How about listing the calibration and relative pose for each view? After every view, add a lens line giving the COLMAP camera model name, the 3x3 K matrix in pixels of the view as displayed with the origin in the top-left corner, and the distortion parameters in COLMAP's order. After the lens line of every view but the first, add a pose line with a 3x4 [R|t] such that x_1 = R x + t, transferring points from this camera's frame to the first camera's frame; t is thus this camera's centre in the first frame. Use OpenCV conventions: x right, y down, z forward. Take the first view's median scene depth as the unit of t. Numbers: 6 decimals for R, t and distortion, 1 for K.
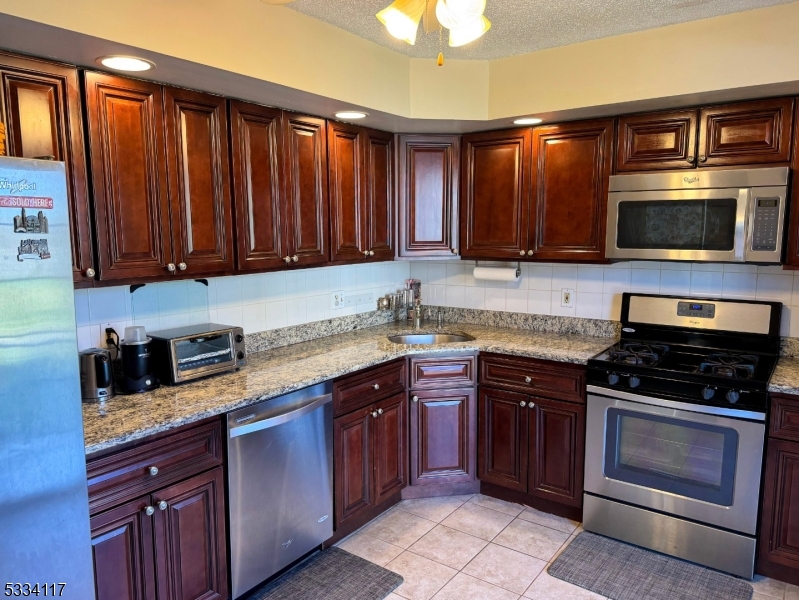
lens RADIAL K [[572.0, 0, 399.5], [0, 572.0, 300.0], [0, 0, 1]] dist [0.061211, -0.100030]
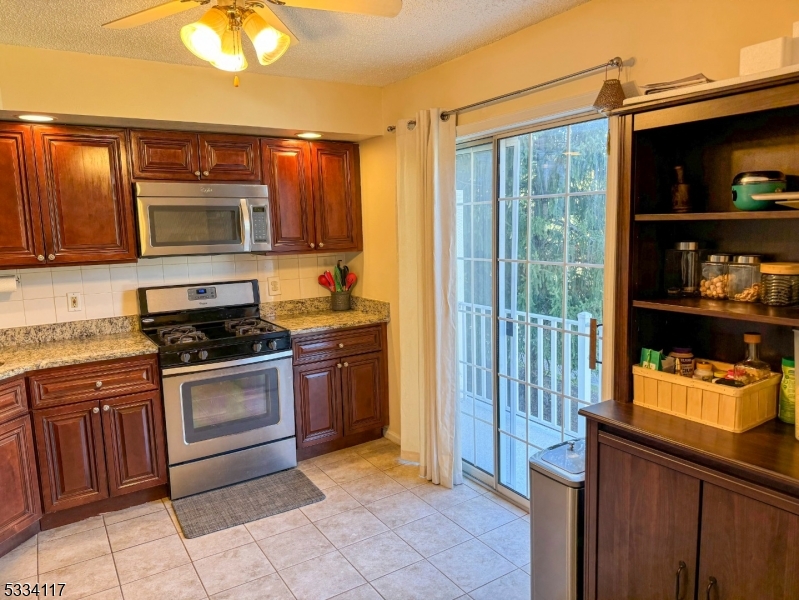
lens RADIAL K [[551.2, 0, 396.0], [0, 551.2, 295.2], [0, 0, 1]] dist [0.087223, -0.104525]
pose [[0.380449, -0.126057, 0.916170, -0.457276], [0.141294, 0.986959, 0.077123, -0.013890], [-0.913944, 0.100108, 0.393299, 0.143522]]
